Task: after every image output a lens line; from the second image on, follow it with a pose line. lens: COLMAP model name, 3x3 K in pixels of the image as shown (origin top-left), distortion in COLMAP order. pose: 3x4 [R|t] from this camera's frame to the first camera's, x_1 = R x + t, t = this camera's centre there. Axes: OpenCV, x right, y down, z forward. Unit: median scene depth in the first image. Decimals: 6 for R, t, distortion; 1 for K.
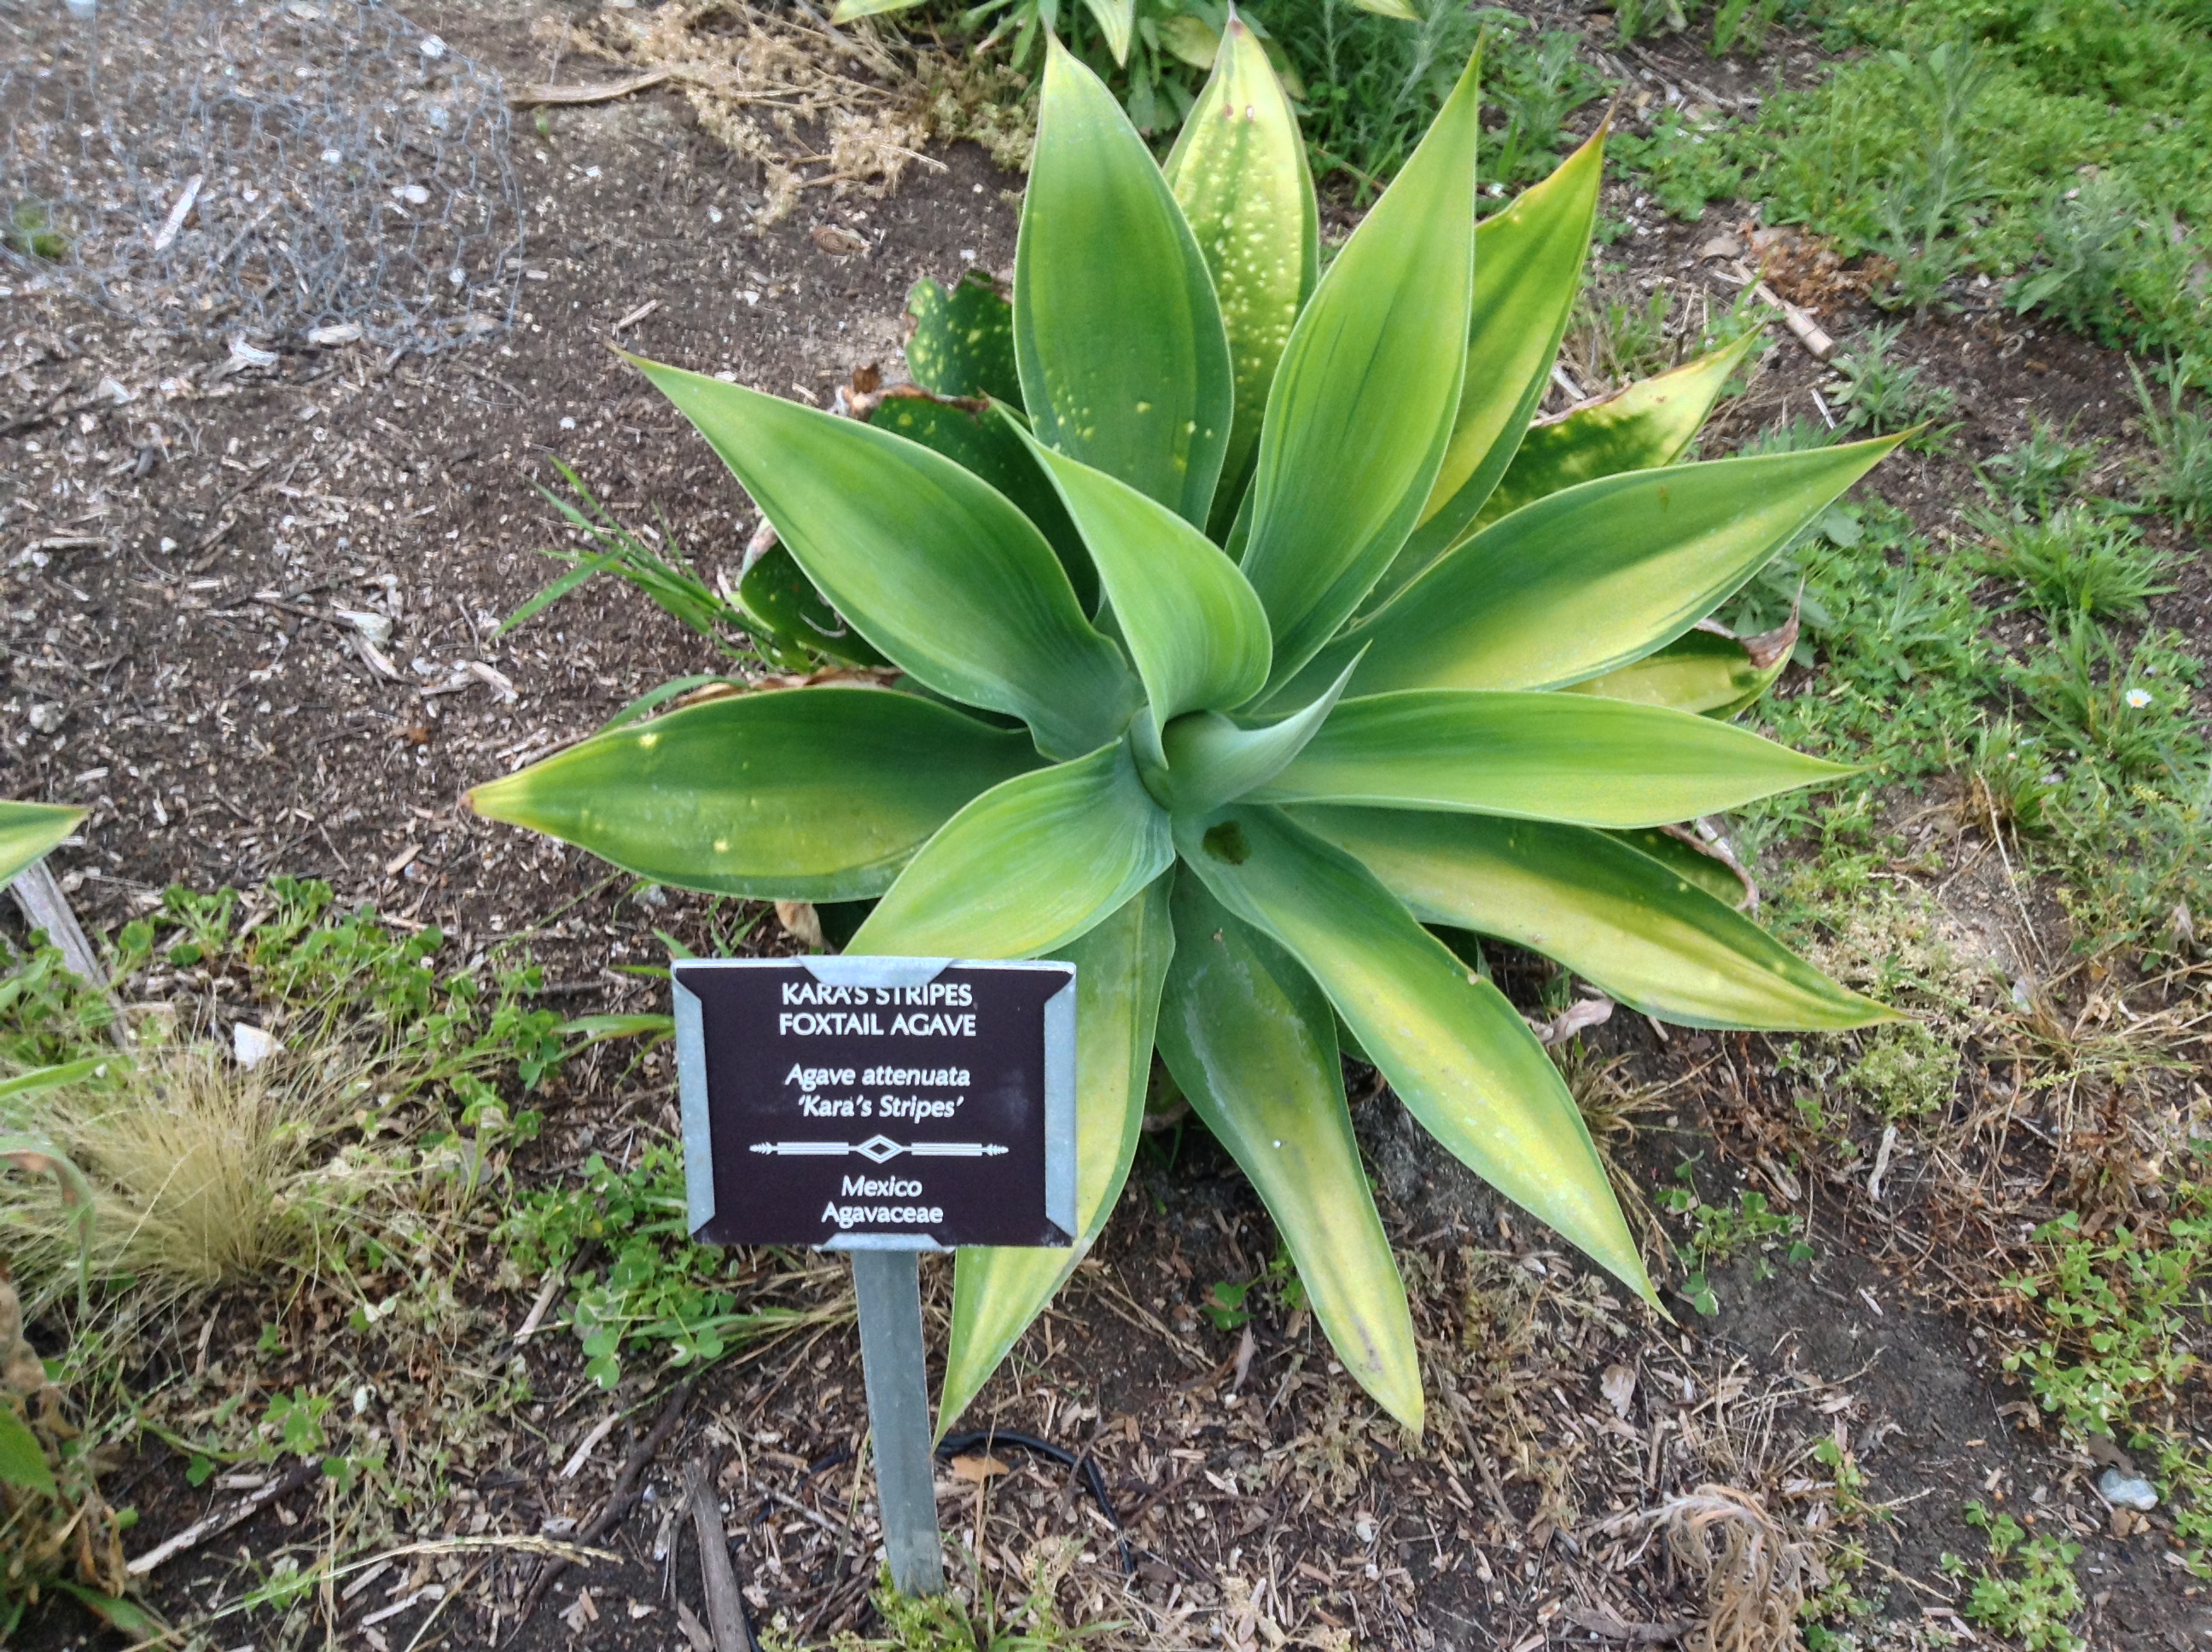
lens RADIAL K [[2072.0, 0, 1106.0], [0, 2072.0, 826.0], [0, 0, 1]] dist [0.039329, -0.016845]
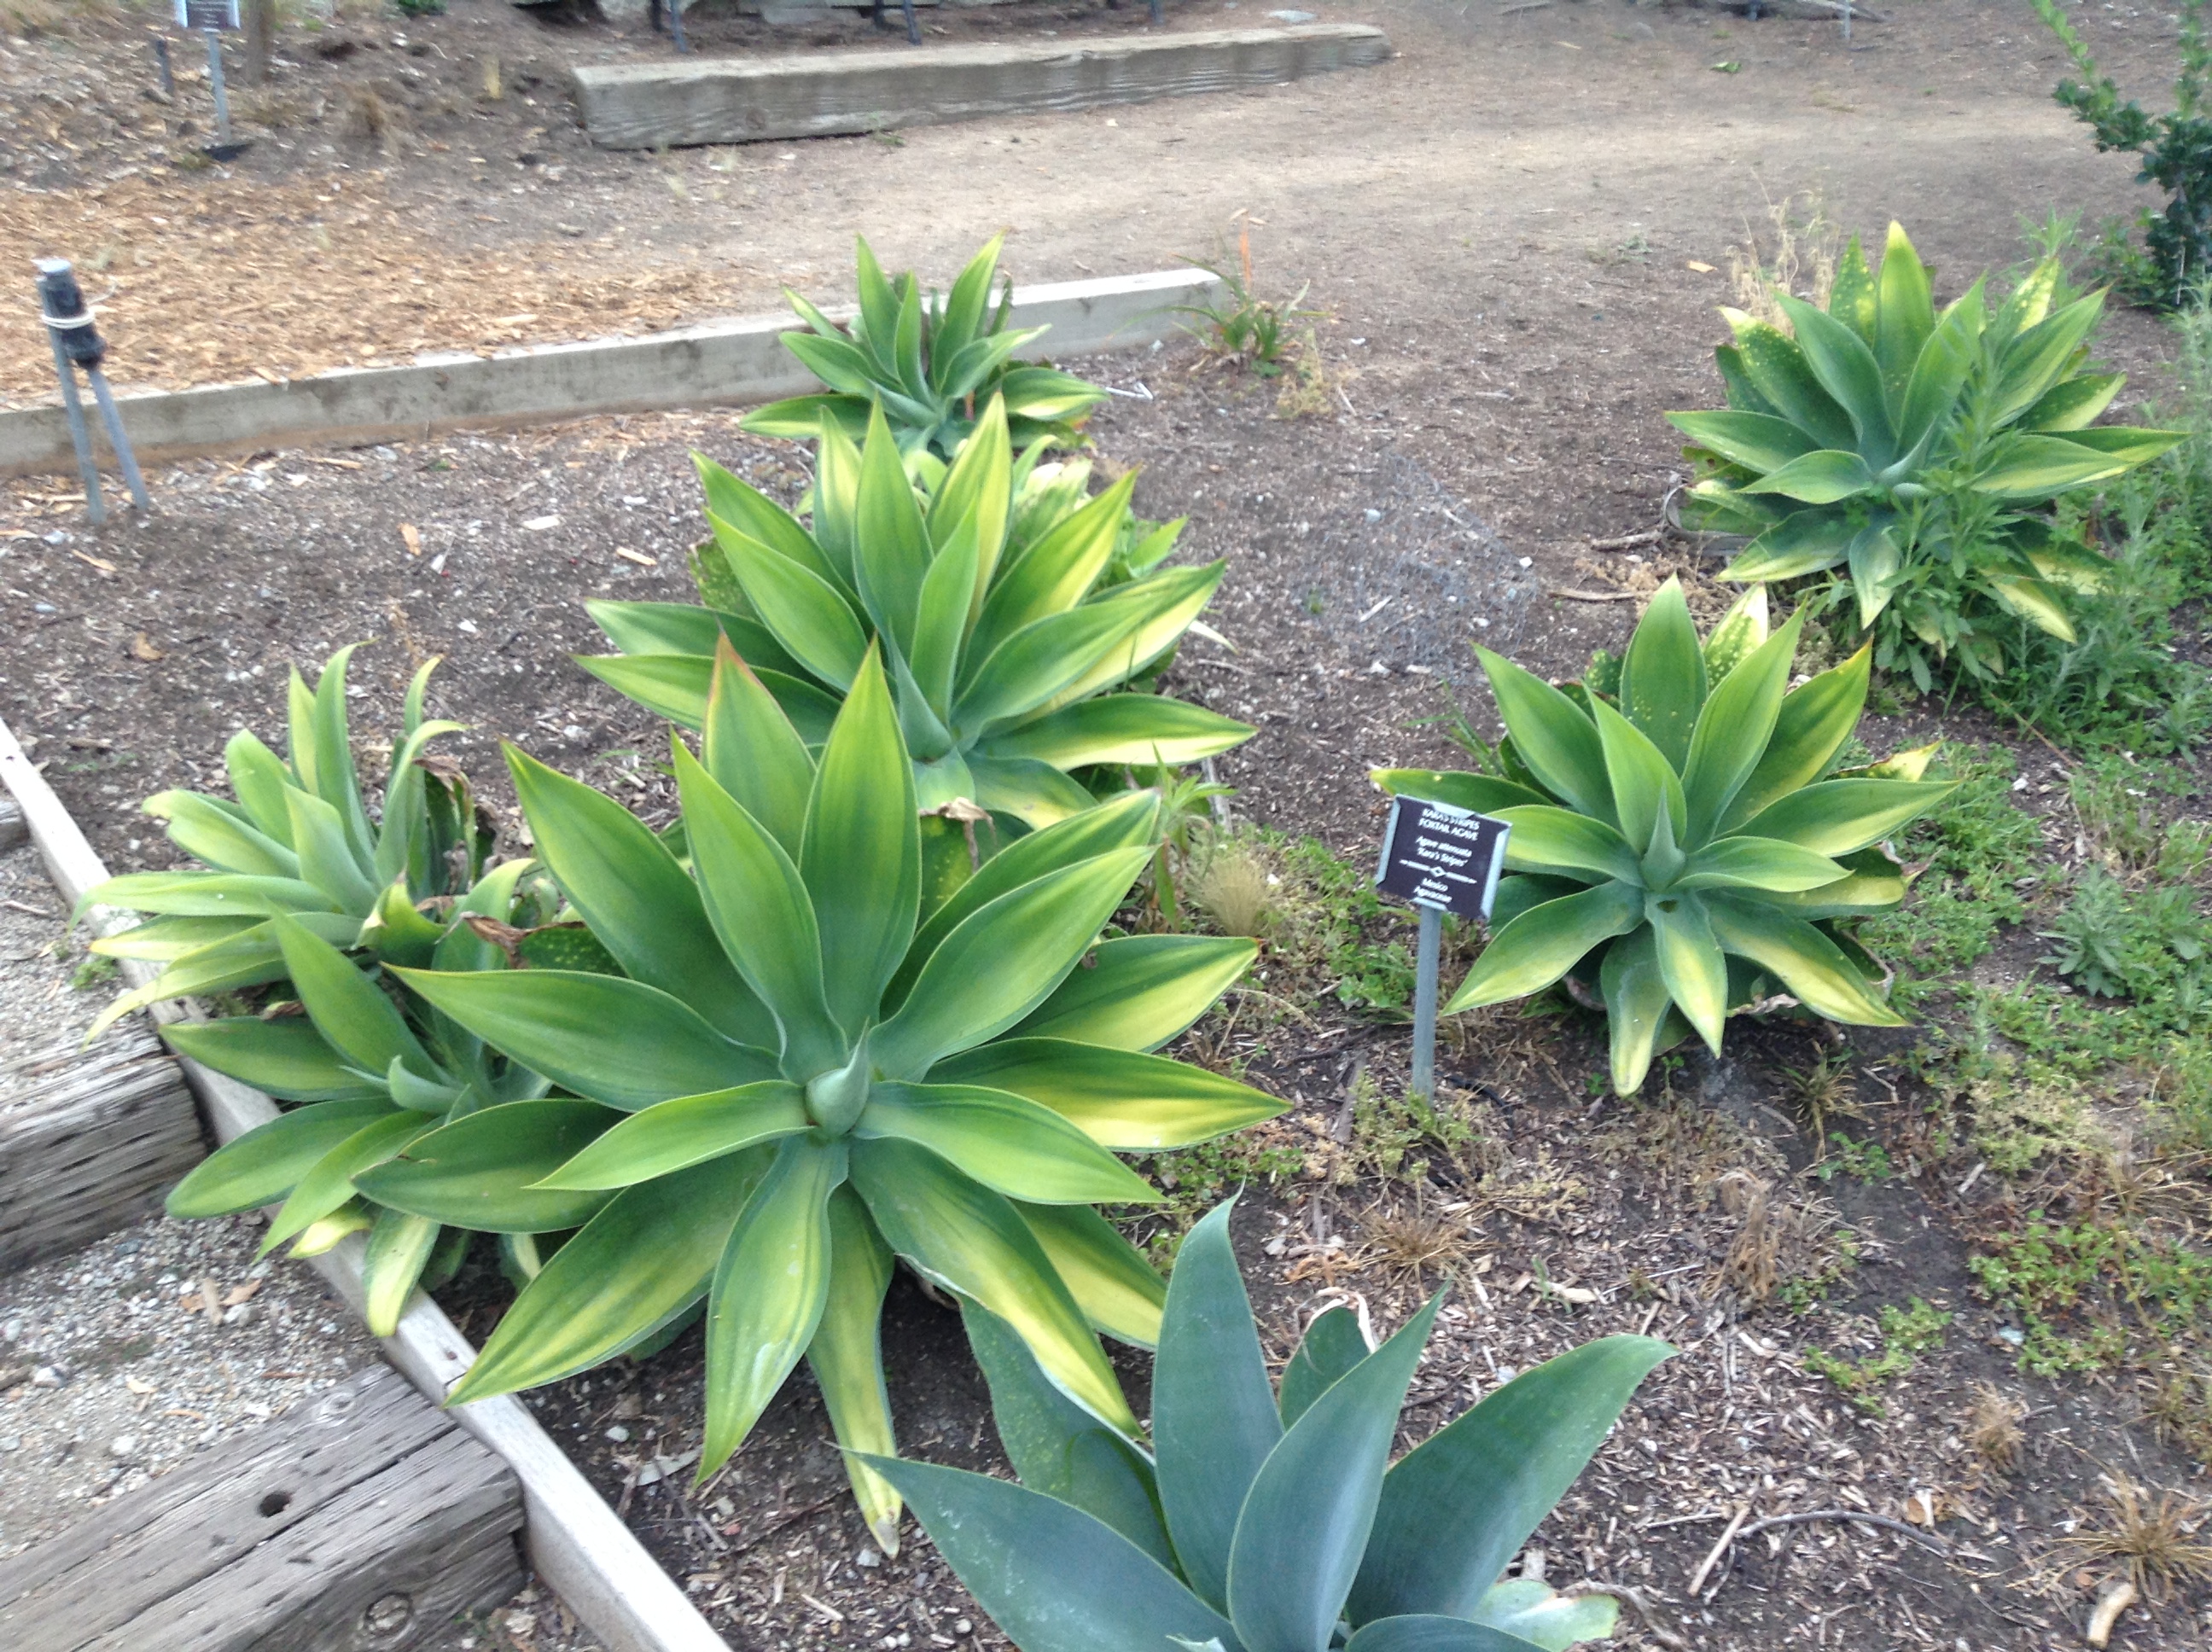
lens RADIAL K [[2072.0, 0, 1106.0], [0, 2072.0, 826.0], [0, 0, 1]] dist [0.039329, -0.016845]
pose [[0.819058, 0.230935, -0.525179, 0.976900], [-0.359748, 0.919816, -0.156588, 0.674746], [0.446906, 0.317186, 0.836461, -1.630898]]
